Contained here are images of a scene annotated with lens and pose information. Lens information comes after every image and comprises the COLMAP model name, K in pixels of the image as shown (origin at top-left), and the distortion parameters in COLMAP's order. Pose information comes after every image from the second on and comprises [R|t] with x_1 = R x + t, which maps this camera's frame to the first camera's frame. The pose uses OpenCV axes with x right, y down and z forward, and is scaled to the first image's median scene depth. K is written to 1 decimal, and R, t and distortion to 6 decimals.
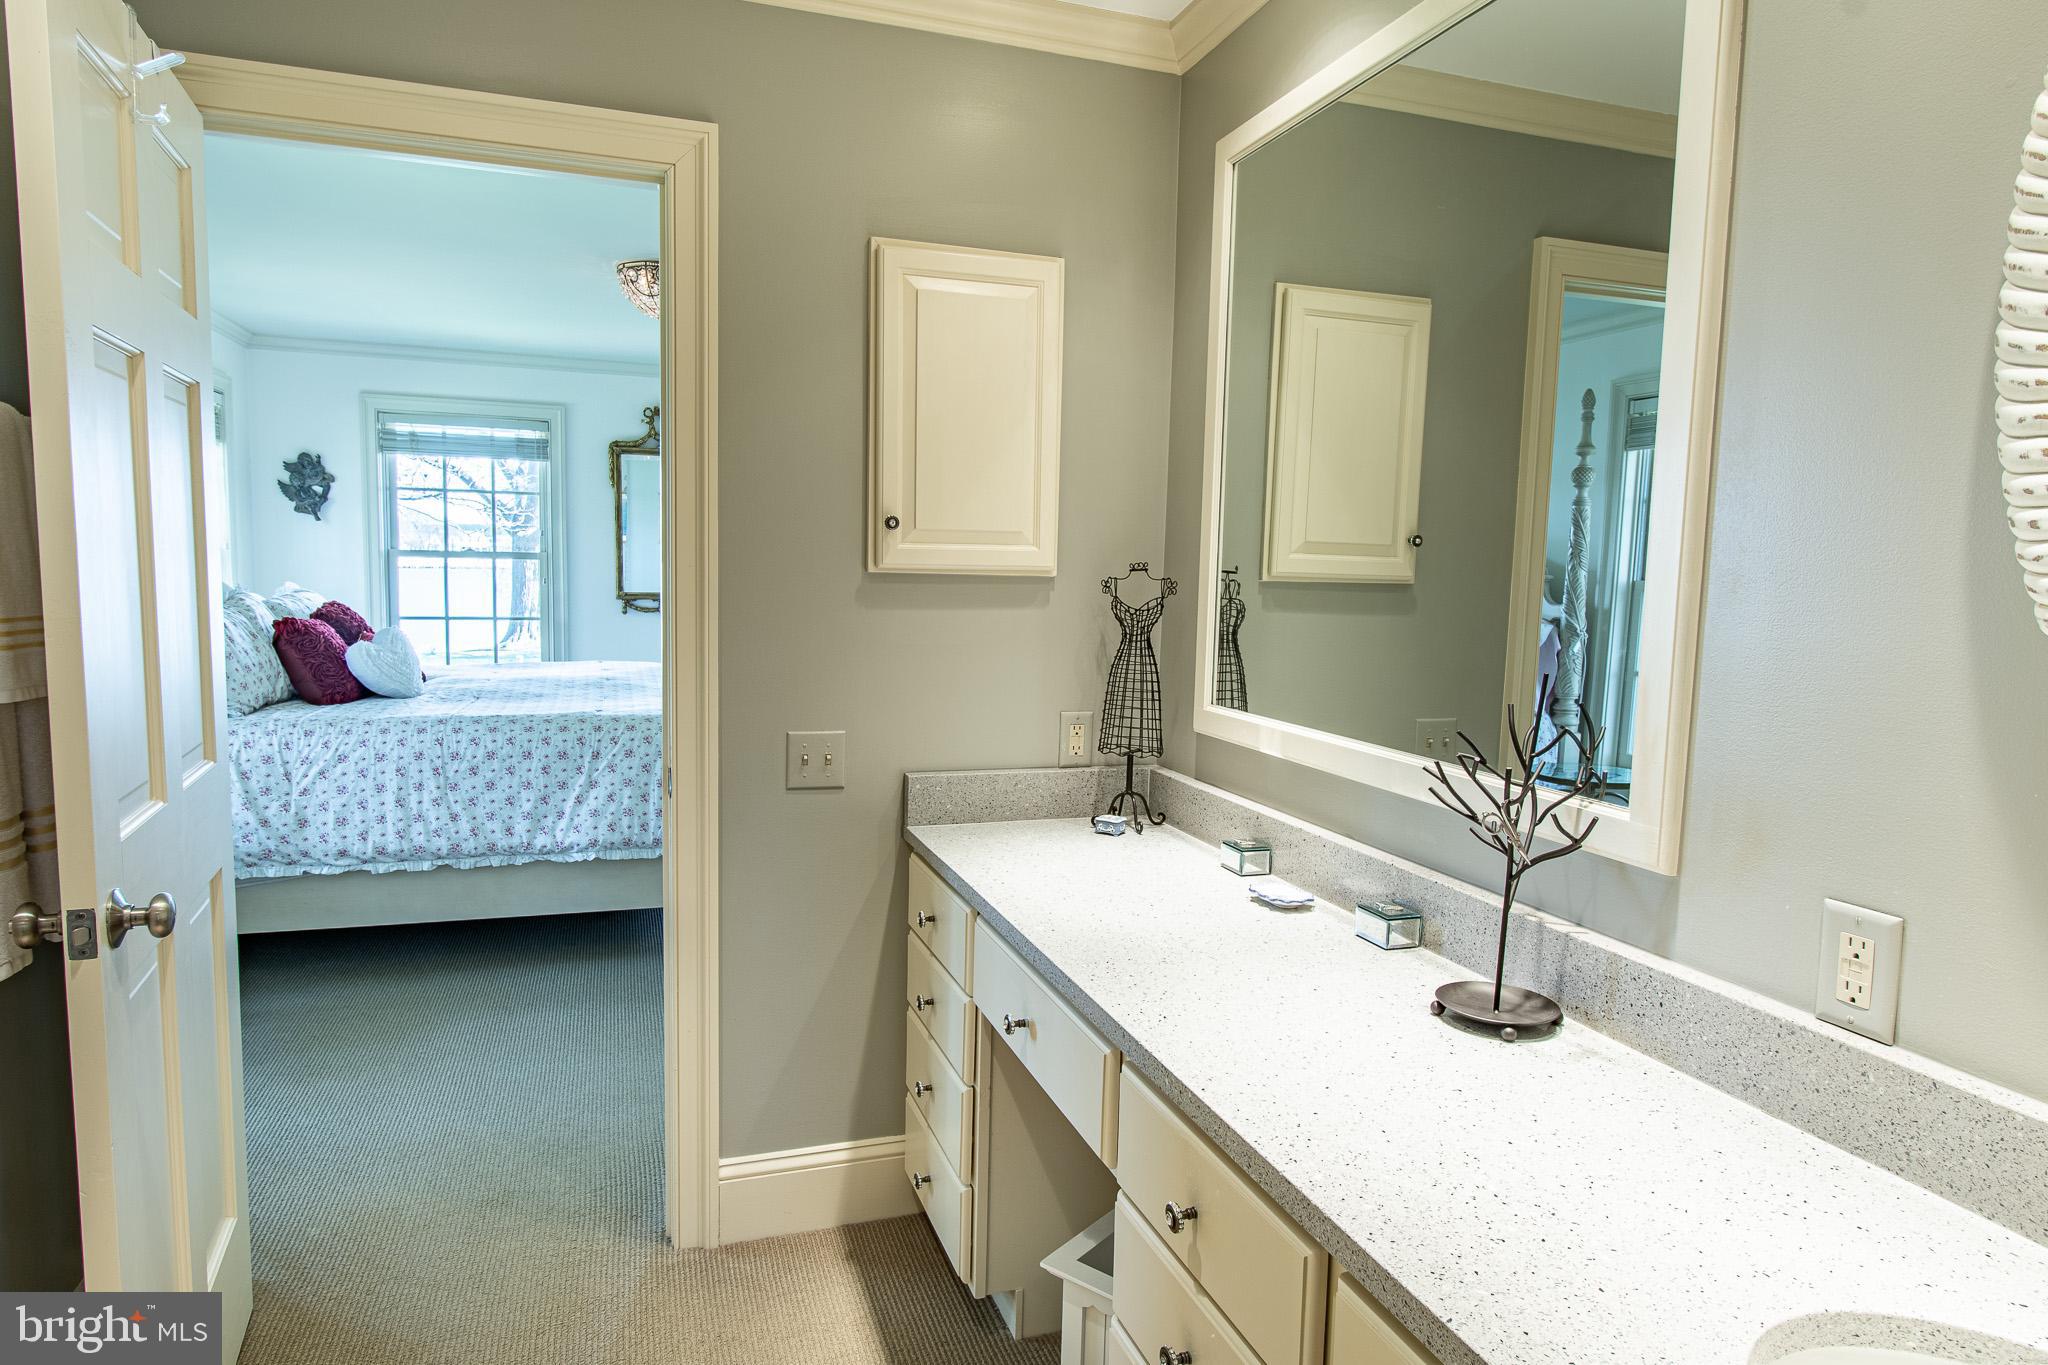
lens RADIAL K [[1237.2, 0, 1026.8], [0, 1237.2, 686.5], [0, 0, 1]] dist [-0.005016, 0.002813]
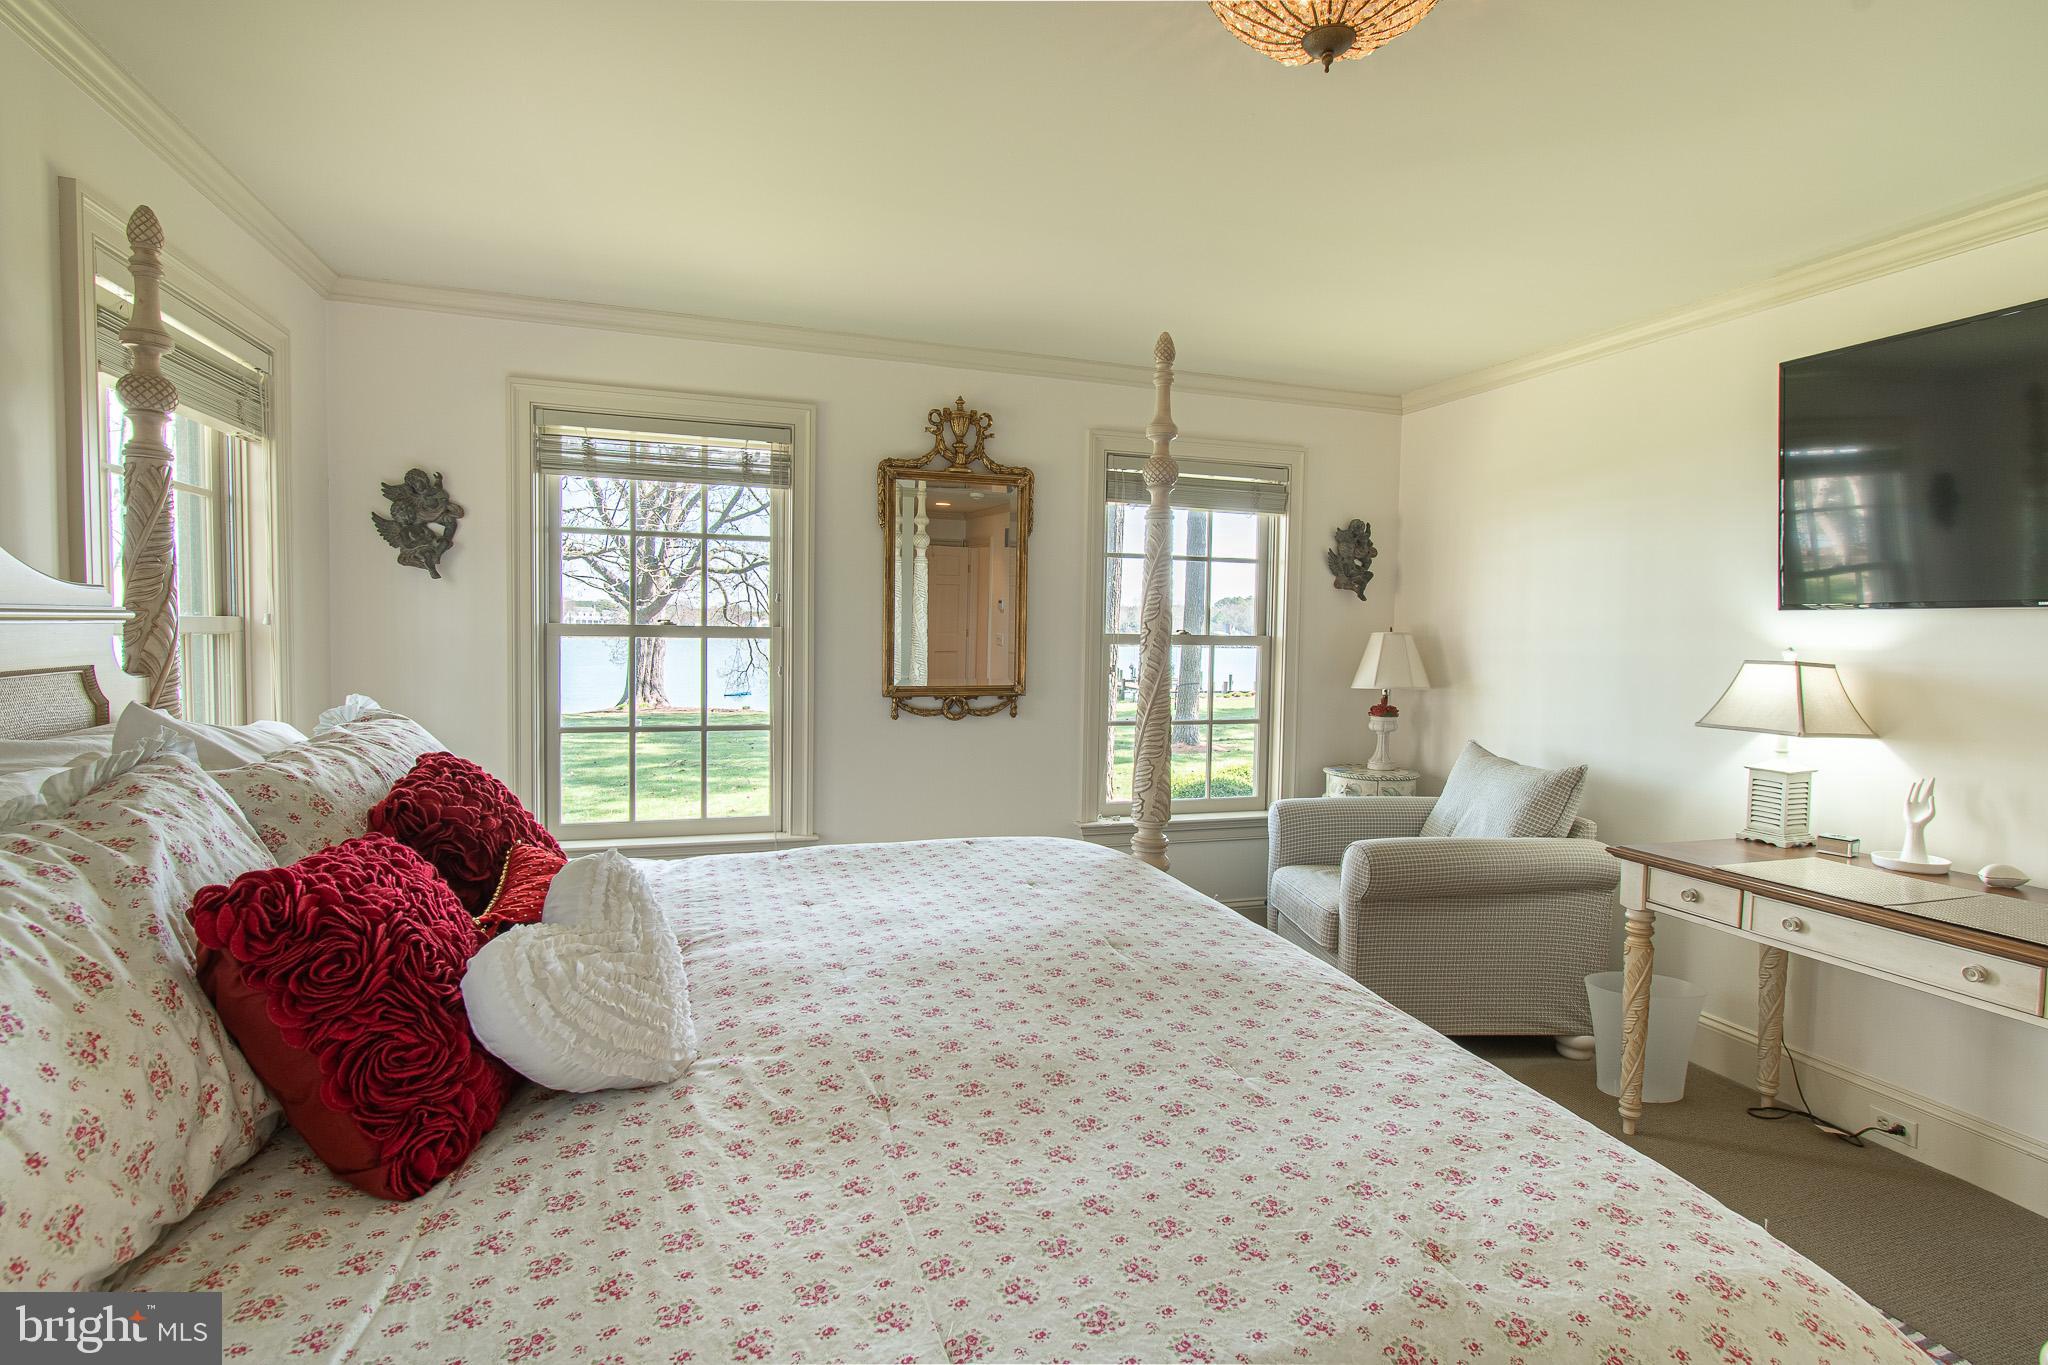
lens RADIAL K [[965.1, 0, 983.2], [0, 965.1, 678.5], [0, 0, 1]] dist [0.002081, 0.000140]
pose [[0.999698, -0.005226, -0.024003, -0.284323], [0.003989, 0.998674, -0.051329, -0.057594], [0.024239, 0.051218, 0.998393, 0.518785]]
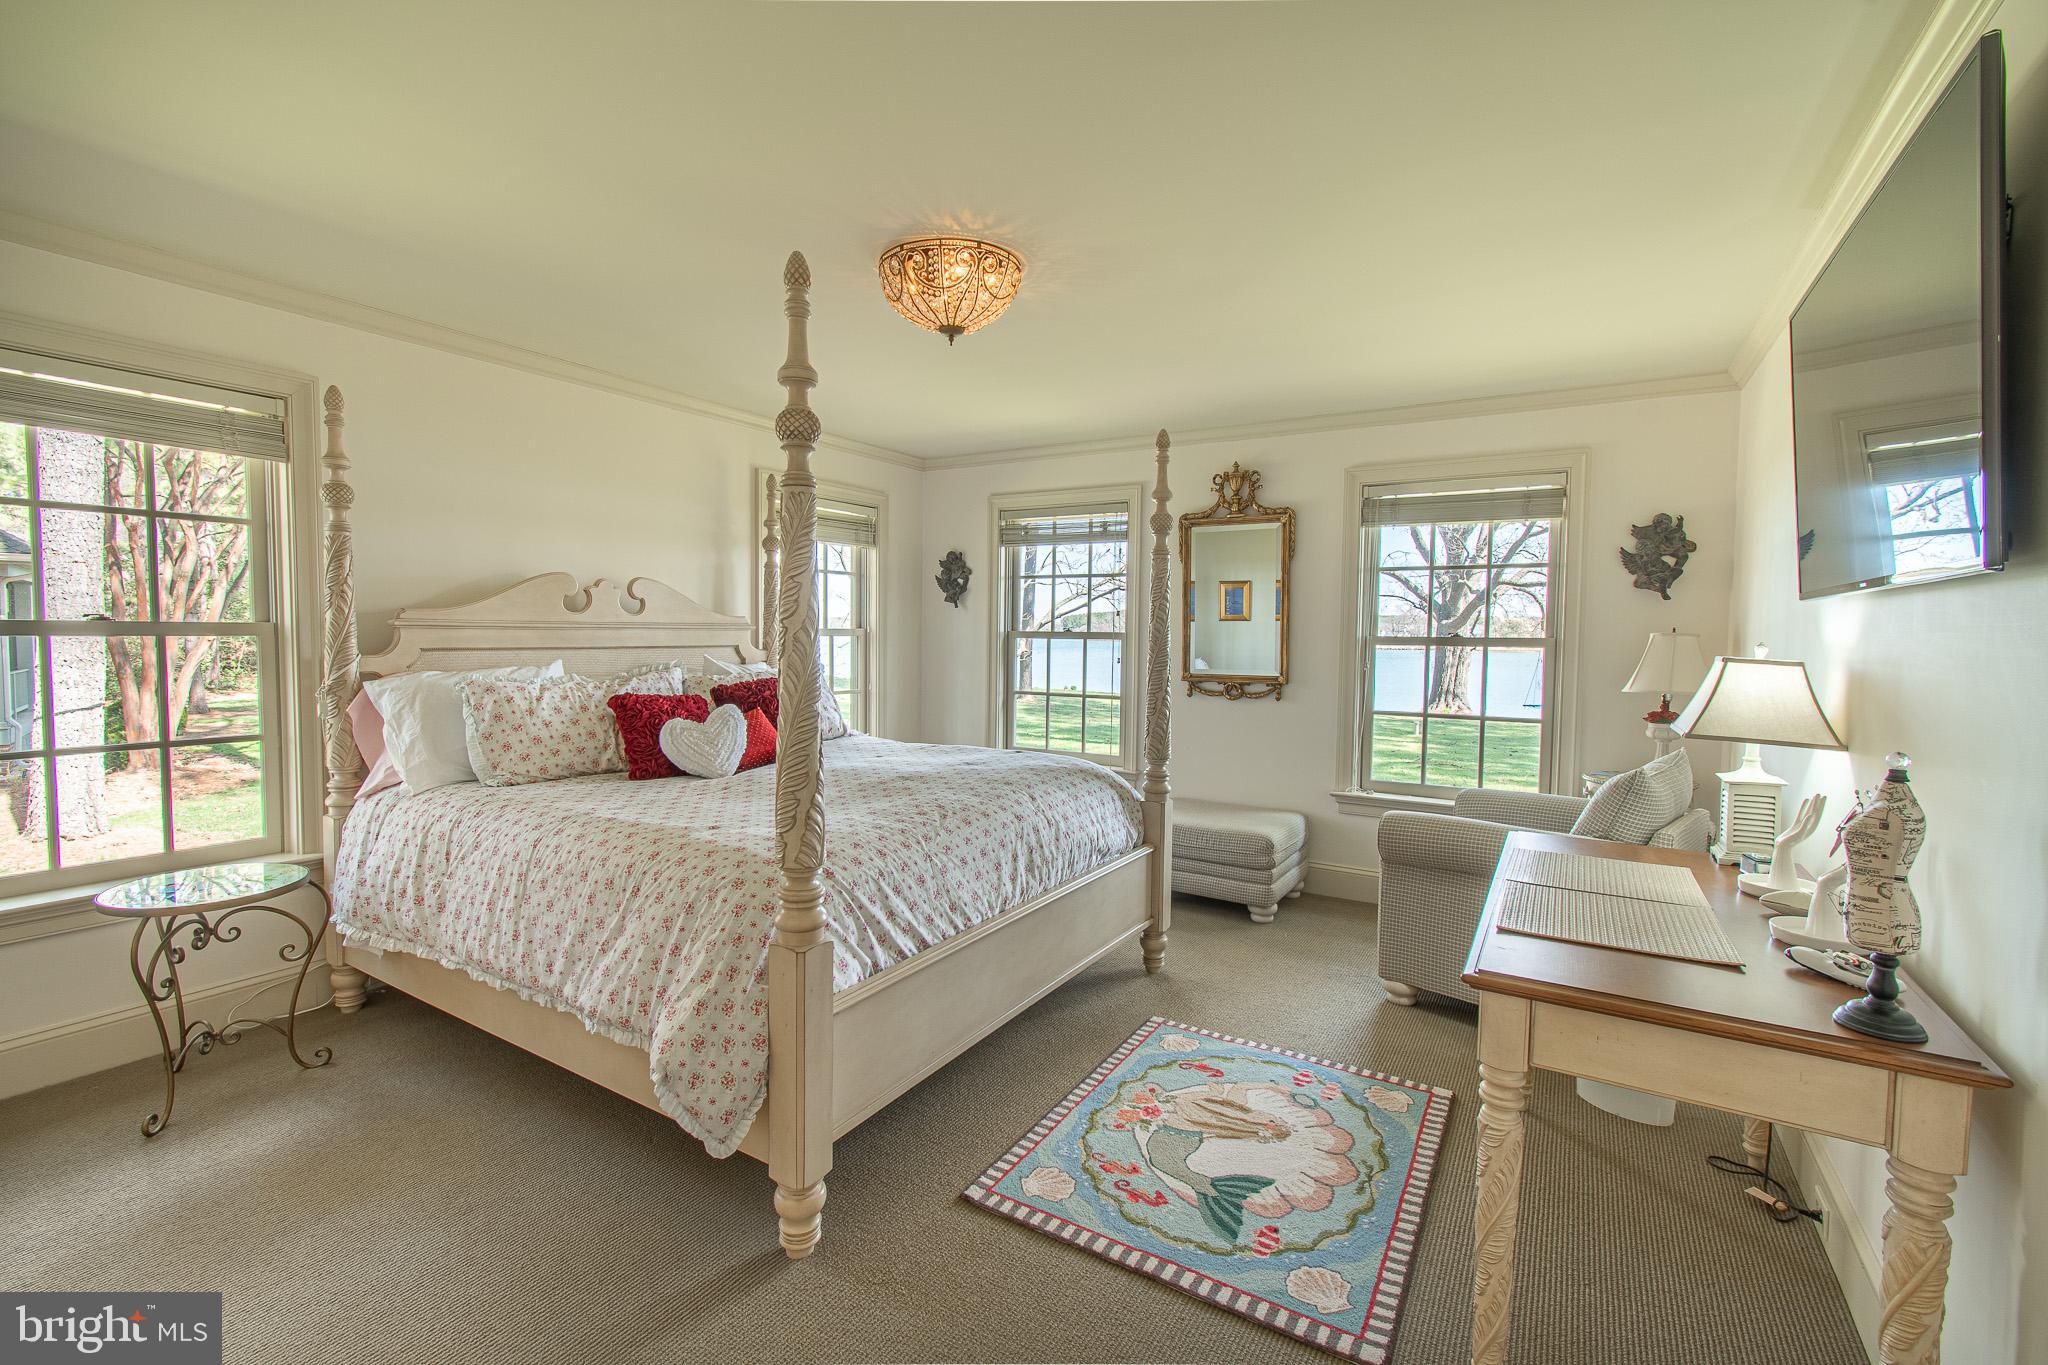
lens RADIAL K [[901.8, 0, 1022.5], [0, 901.8, 679.9], [0, 0, 1]] dist [0.003890, -0.002308]
pose [[0.627603, 0.026613, -0.778079, 0.136055], [-0.076302, 0.996707, -0.027455, -0.046021], [0.774785, 0.076600, 0.627567, 0.505661]]
